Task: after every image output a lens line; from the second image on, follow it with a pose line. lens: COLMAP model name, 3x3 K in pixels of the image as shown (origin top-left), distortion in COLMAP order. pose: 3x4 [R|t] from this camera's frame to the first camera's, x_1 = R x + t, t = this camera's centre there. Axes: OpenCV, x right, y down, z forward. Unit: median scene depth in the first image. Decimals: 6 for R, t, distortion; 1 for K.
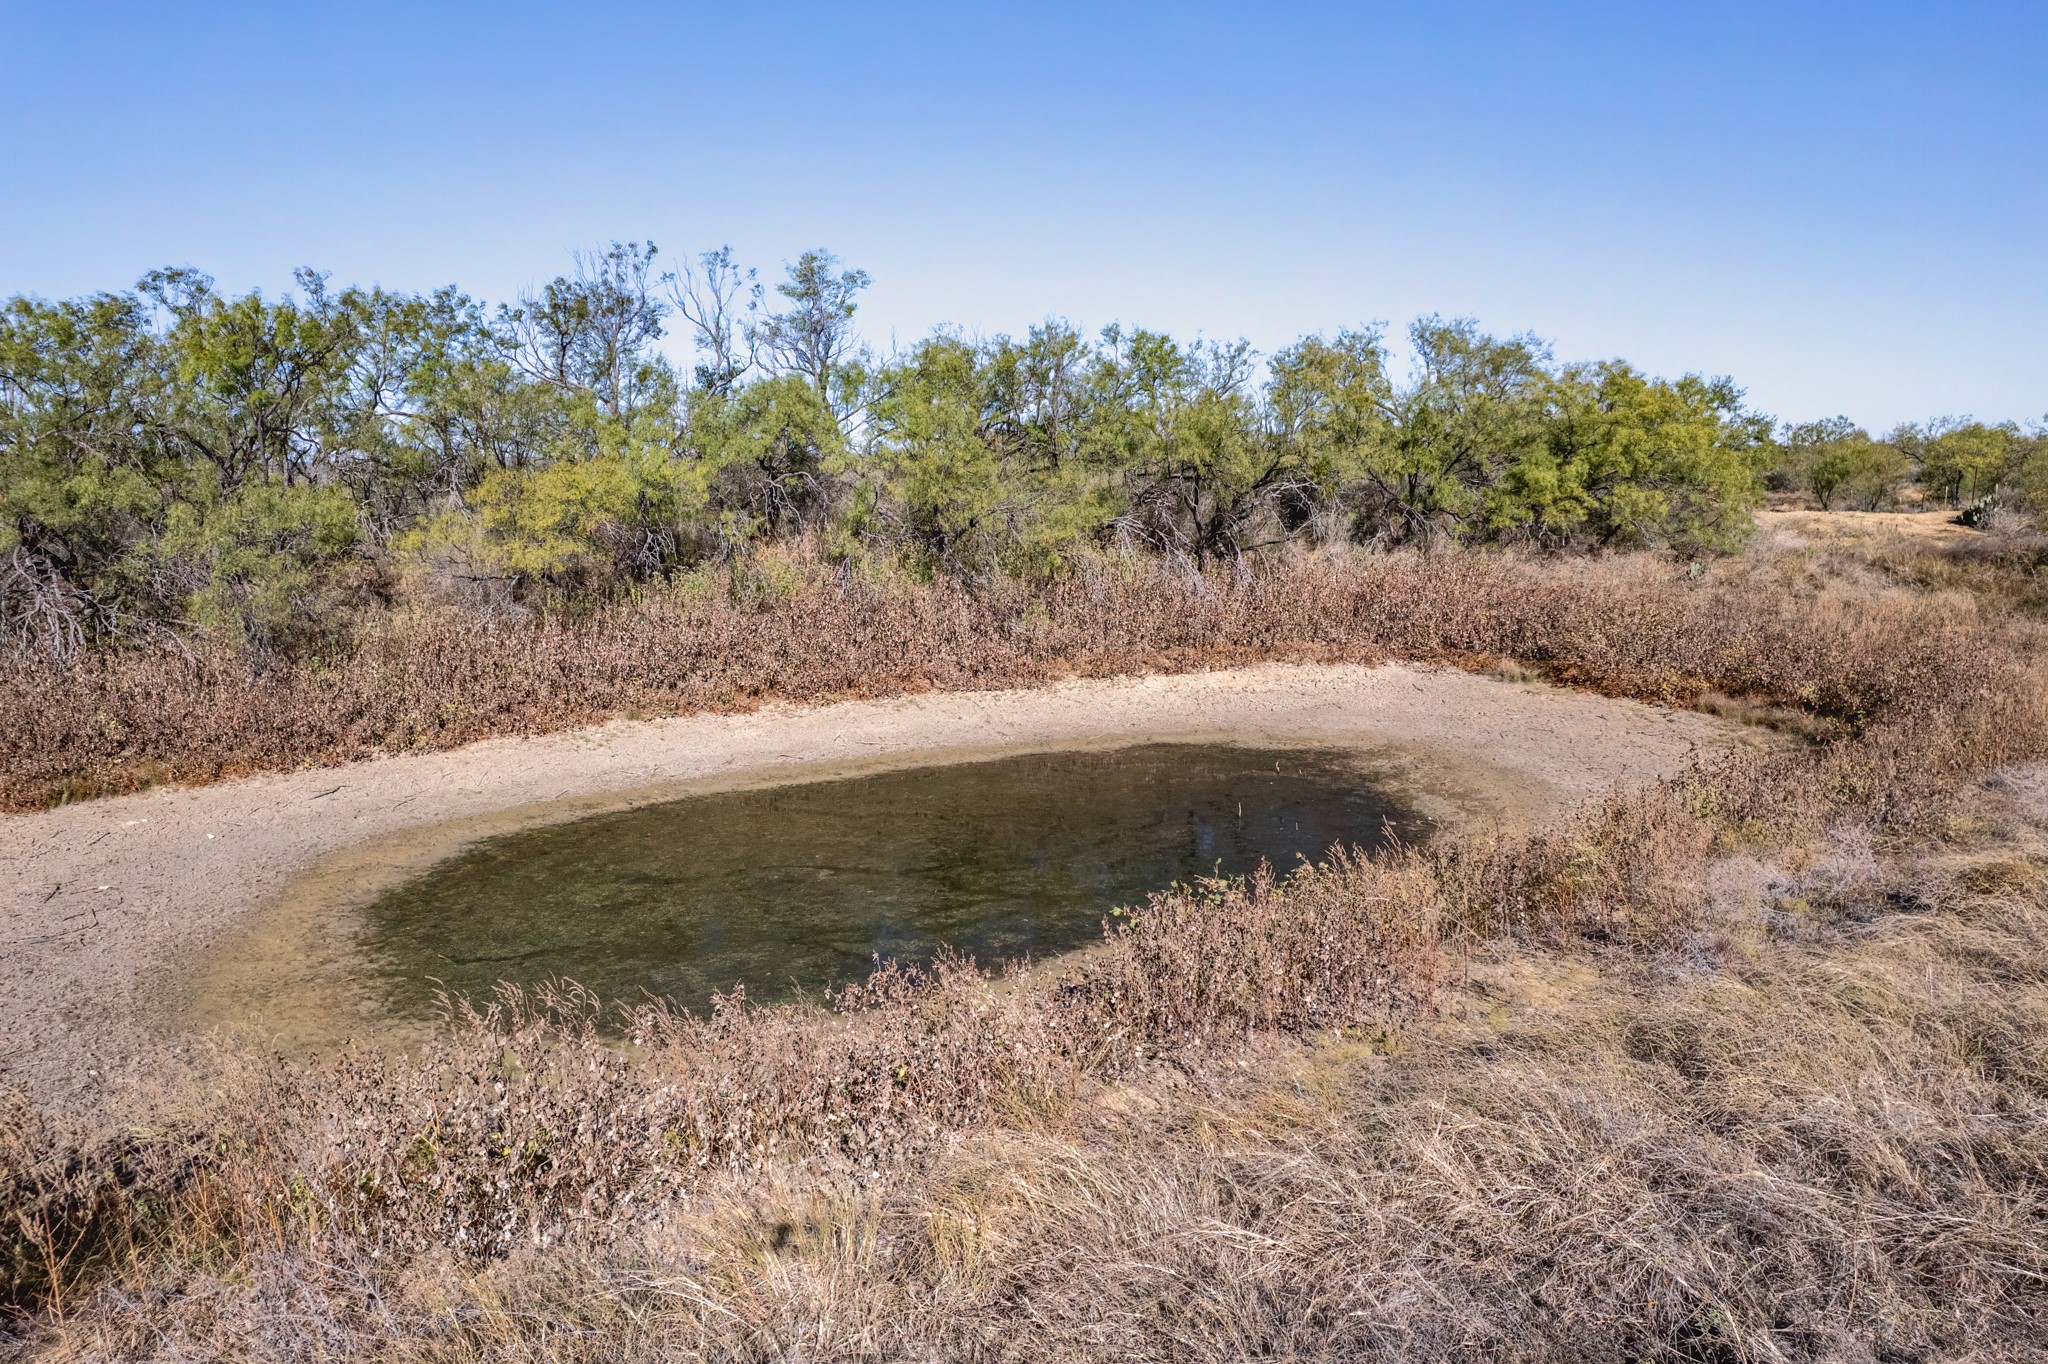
lens RADIAL K [[1369.6, 0, 1024.0], [0, 1369.6, 682.0], [0, 0, 1]] dist [-0.059403, 0.041474]
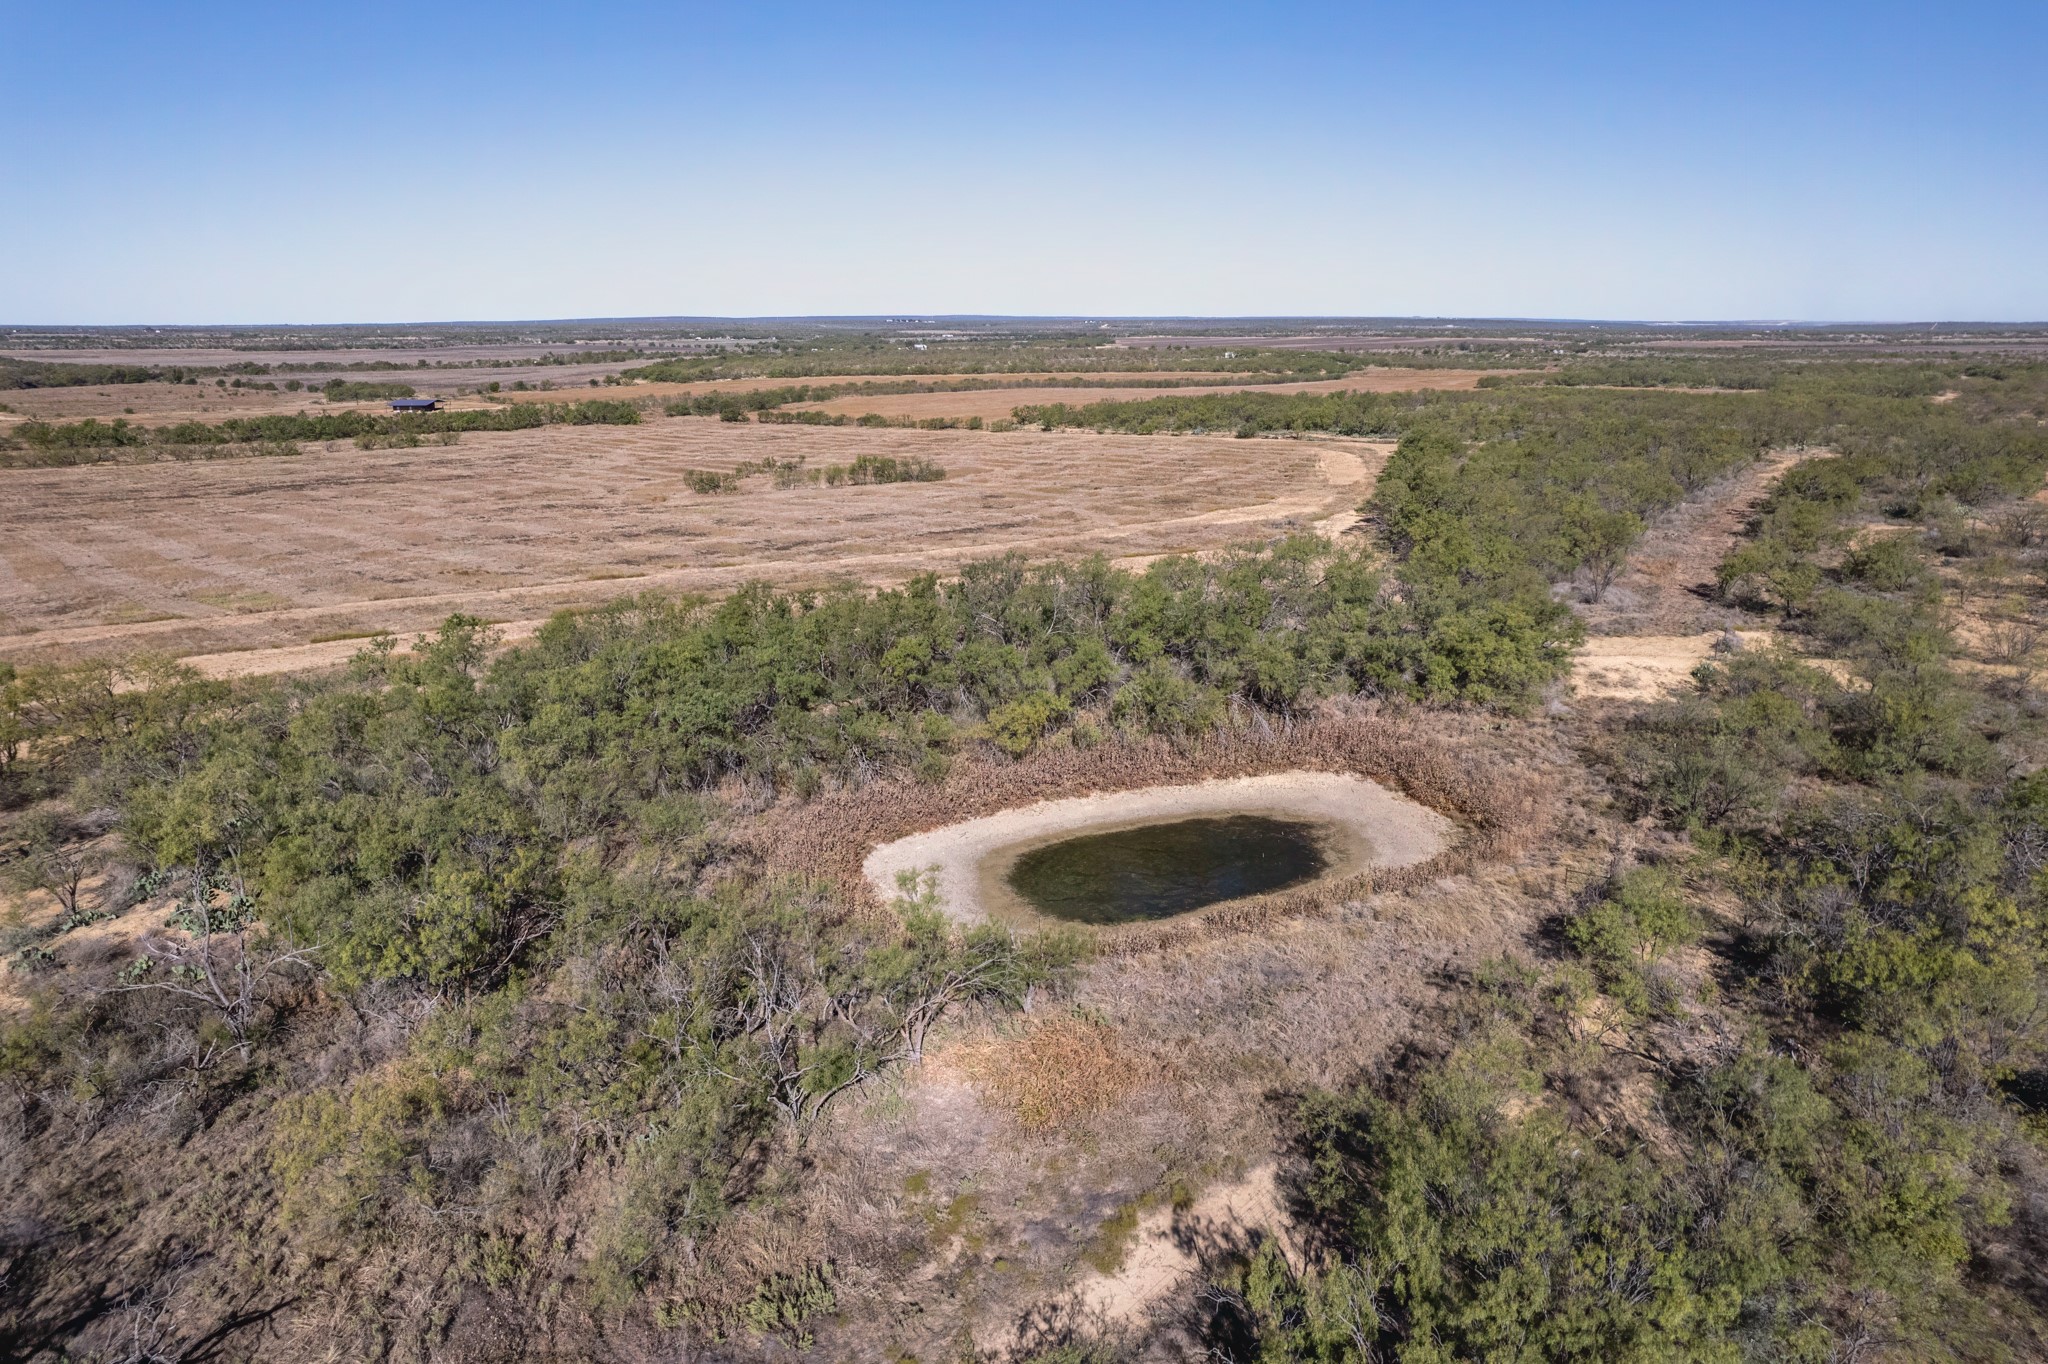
lens RADIAL K [[1335.9, 0, 1024.0], [0, 1335.9, 682.0], [0, 0, 1]] dist [-0.045281, -0.000626]
pose [[0.994082, 0.038276, -0.101664, -0.069220], [-0.028068, 0.994590, 0.100011, -0.464465], [0.104942, -0.096566, 0.989779, -1.590151]]
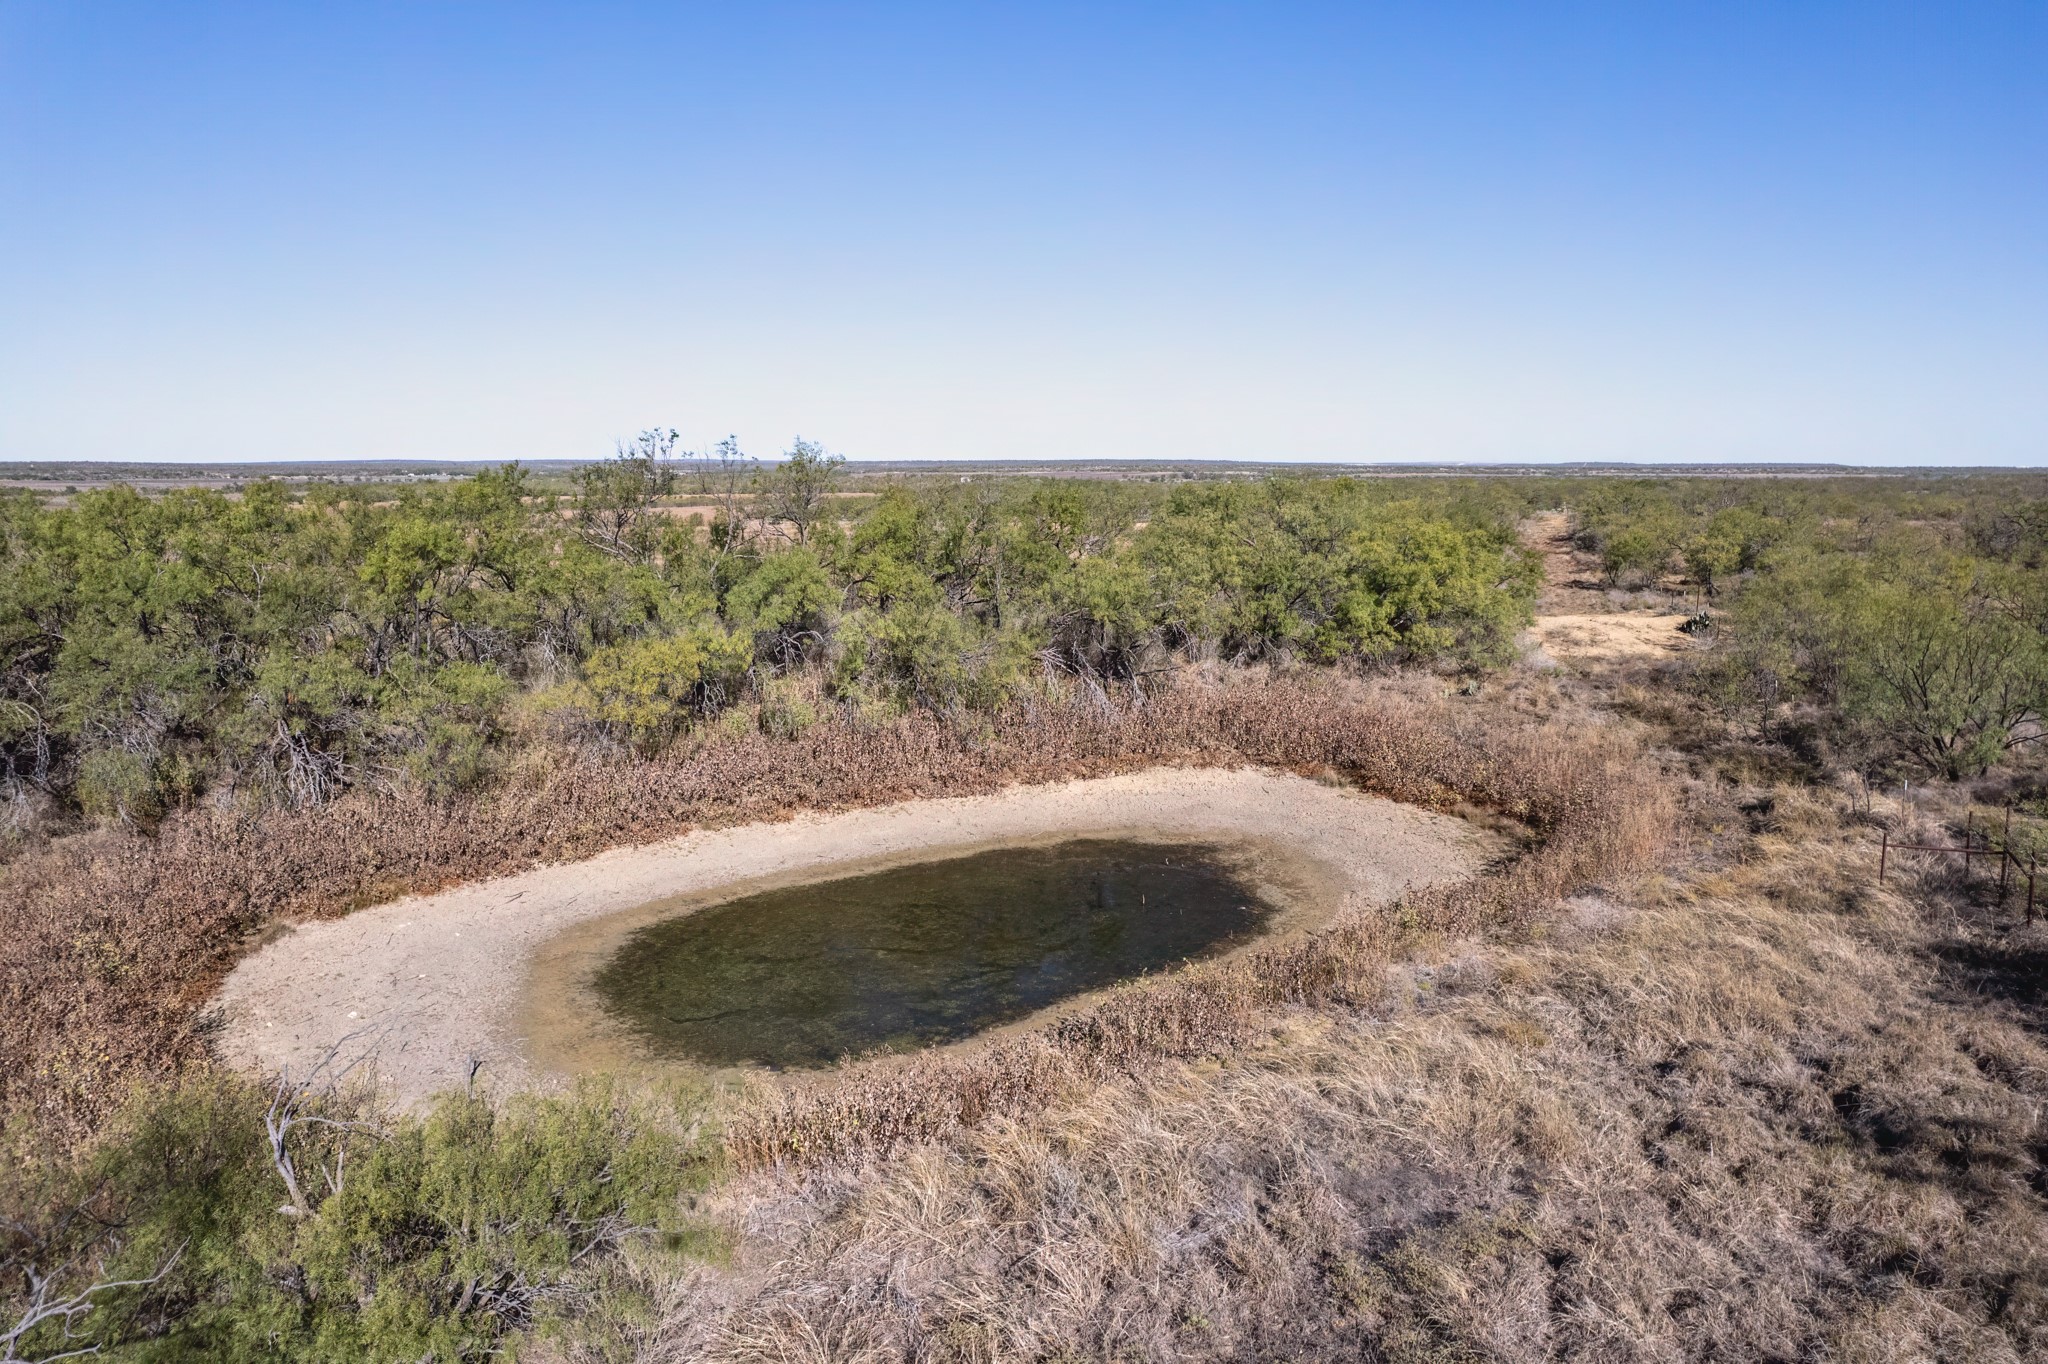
lens RADIAL K [[1335.9, 0, 1024.0], [0, 1335.9, 682.0], [0, 0, 1]] dist [-0.045281, -0.000626]
pose [[0.996280, -0.002356, 0.086140, -0.080431], [0.002712, 0.999988, -0.004019, -0.113898], [-0.086130, 0.004238, 0.996275, -0.368817]]
